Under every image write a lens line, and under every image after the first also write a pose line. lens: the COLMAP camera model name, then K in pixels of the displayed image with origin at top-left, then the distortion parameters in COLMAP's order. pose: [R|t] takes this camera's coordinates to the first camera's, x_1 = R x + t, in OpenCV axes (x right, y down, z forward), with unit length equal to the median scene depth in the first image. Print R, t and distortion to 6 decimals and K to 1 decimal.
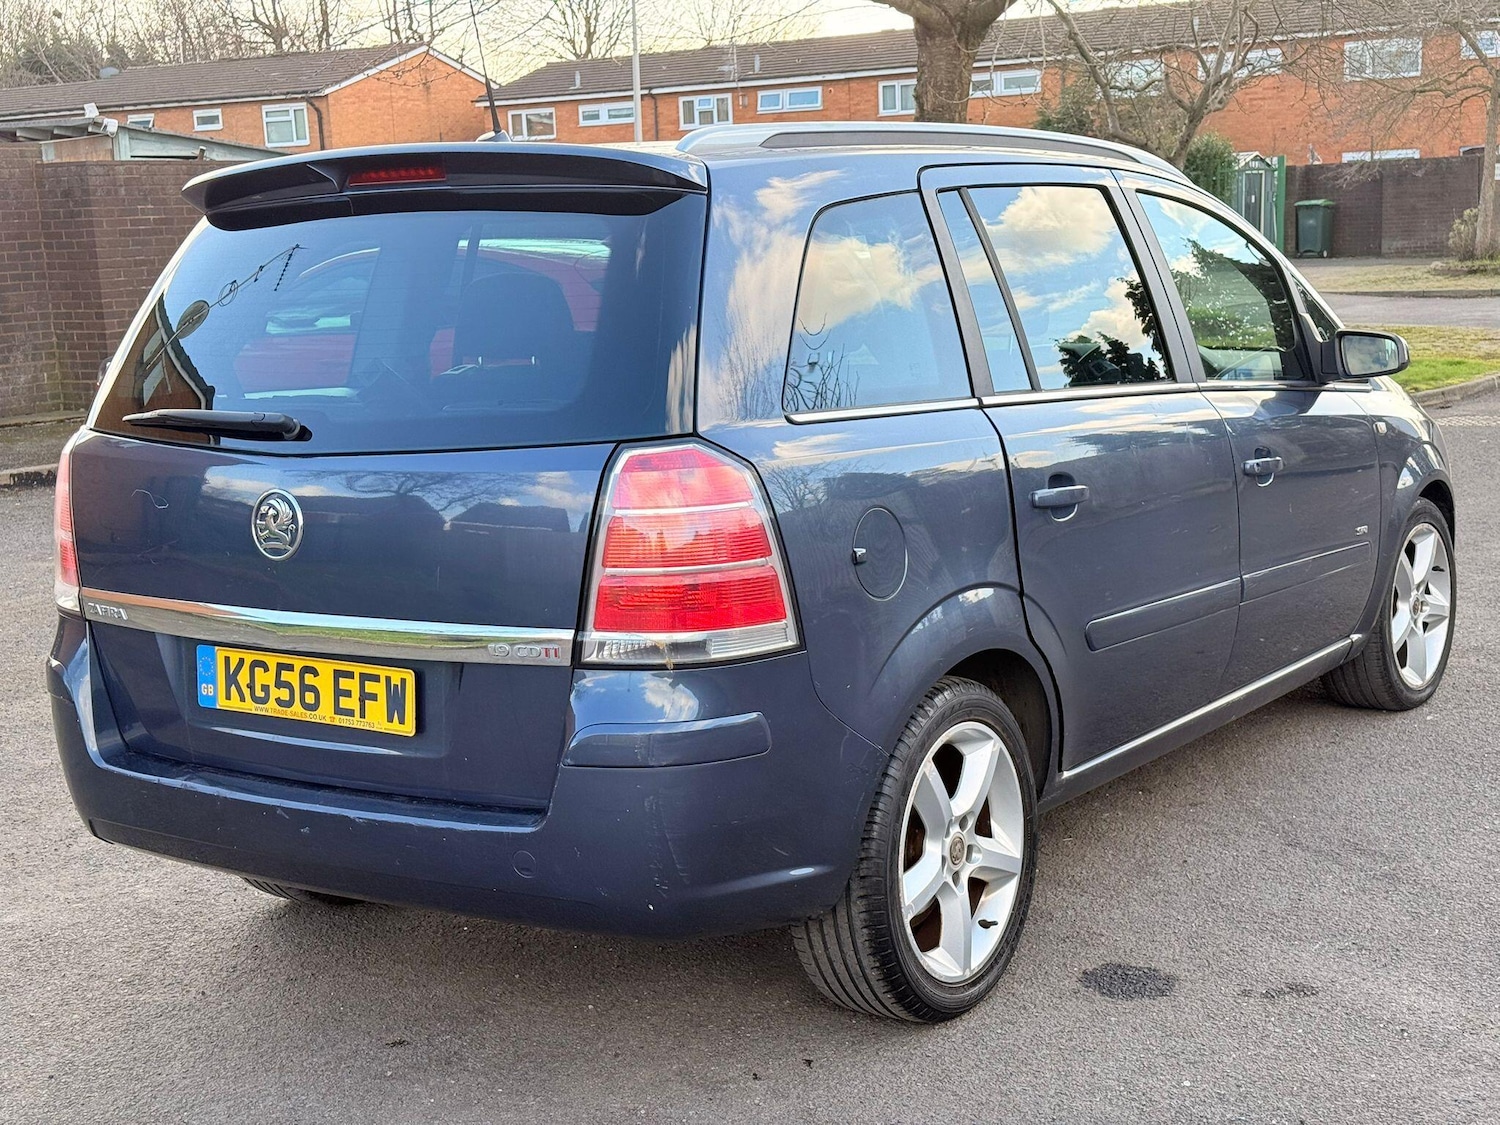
lens RADIAL K [[2117.1, 0, 766.0], [0, 2117.1, 577.8], [0, 0, 1]] dist [0.055880, 0.000000]
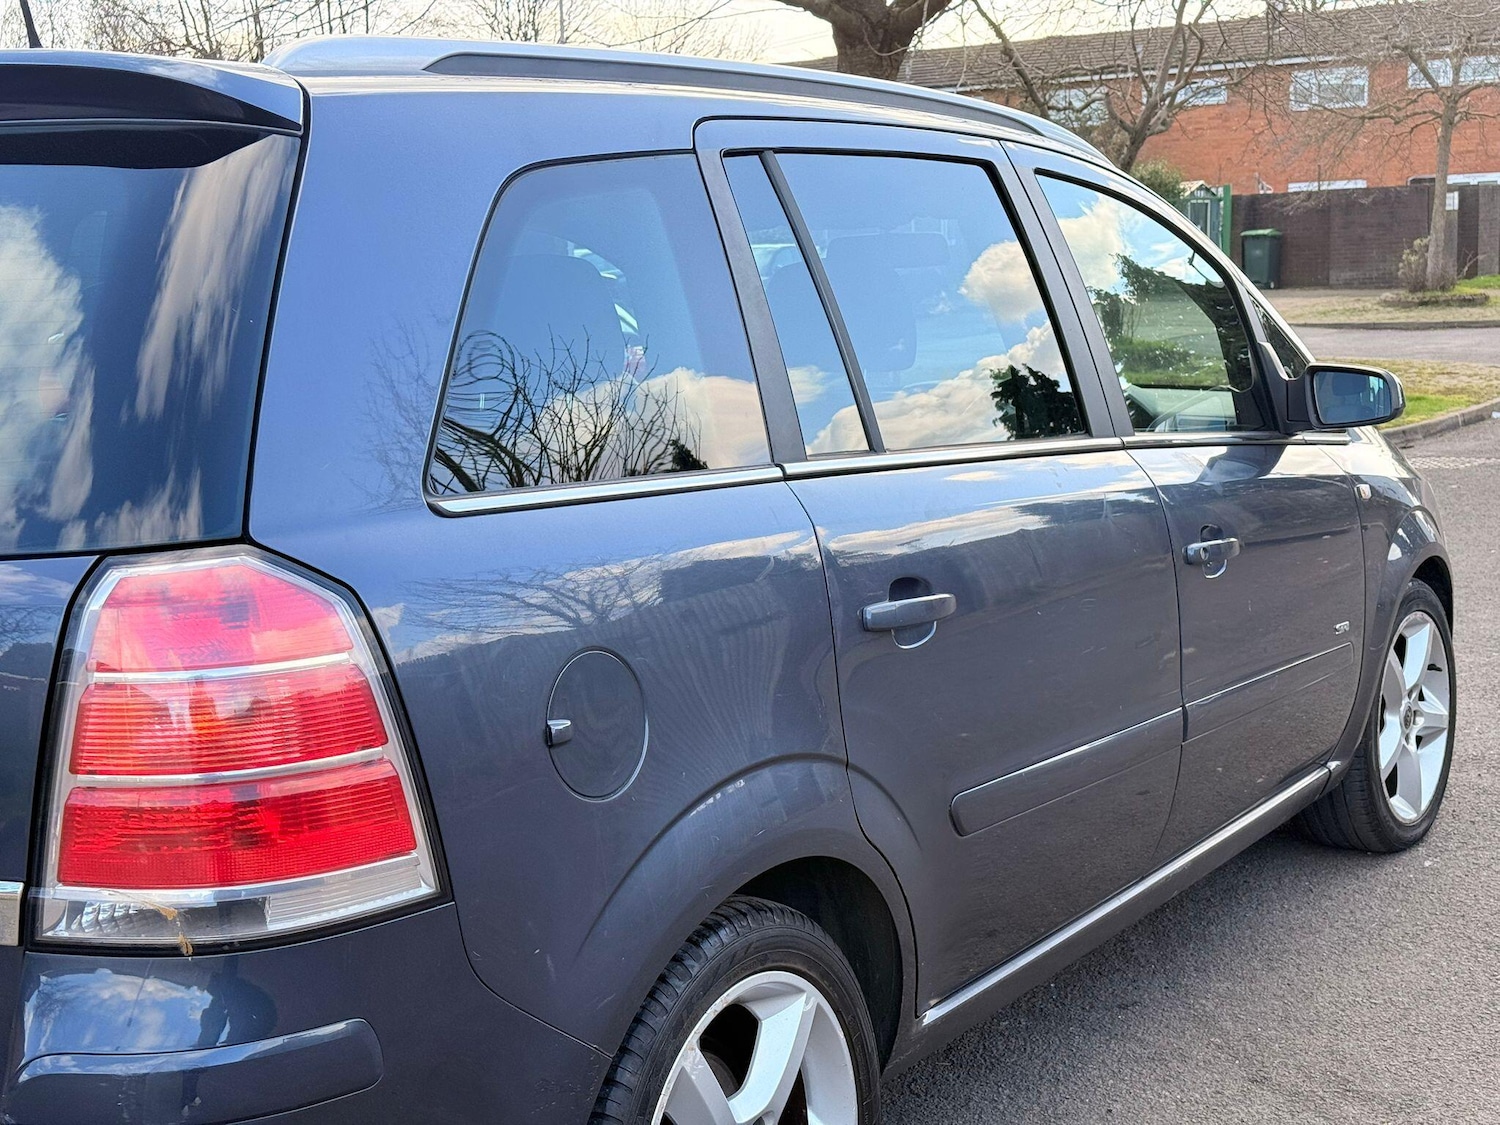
lens RADIAL K [[2121.0, 0, 805.0], [0, 2121.0, 547.7], [0, 0, 1]] dist [0.076409, 0.000000]
pose [[0.999151, -0.000344, 0.041199, 0.058469], [0.001527, 0.999588, -0.028678, -0.029757], [-0.041172, 0.028716, 0.998739, 0.251802]]
